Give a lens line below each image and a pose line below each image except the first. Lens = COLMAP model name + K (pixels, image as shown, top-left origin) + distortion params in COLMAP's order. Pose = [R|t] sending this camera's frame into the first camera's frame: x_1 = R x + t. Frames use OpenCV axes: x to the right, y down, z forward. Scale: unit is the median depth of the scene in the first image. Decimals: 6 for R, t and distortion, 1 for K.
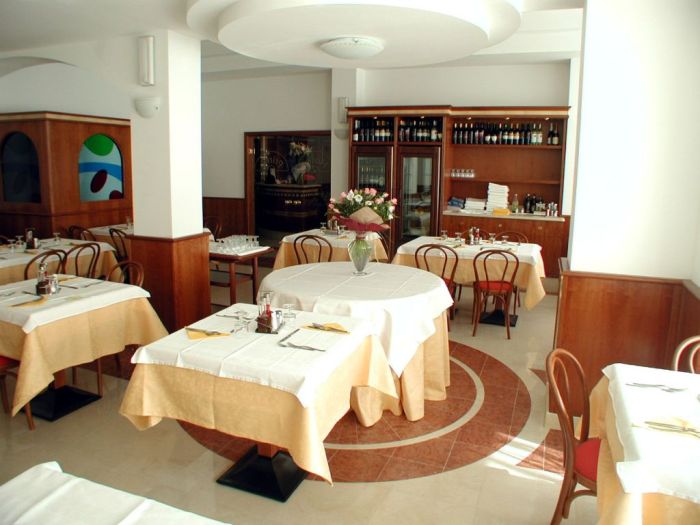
lens RADIAL K [[510.3, 0, 349.4], [0, 510.3, 247.2], [0, 0, 1]] dist [-0.210869, 0.164265]
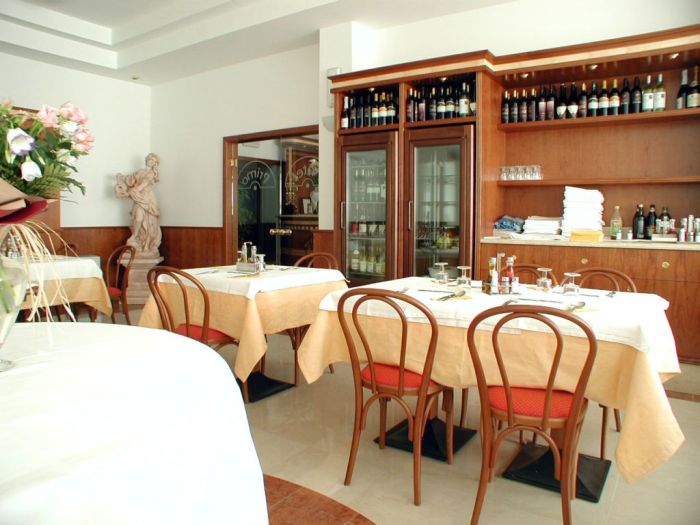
lens RADIAL K [[510.3, 0, 349.4], [0, 510.3, 247.2], [0, 0, 1]] dist [-0.210869, 0.164265]
pose [[0.973743, 0.004224, -0.227612, 0.169123], [-0.028320, 0.994309, -0.102705, 0.002763], [0.225882, 0.106454, 0.968321, 0.419872]]
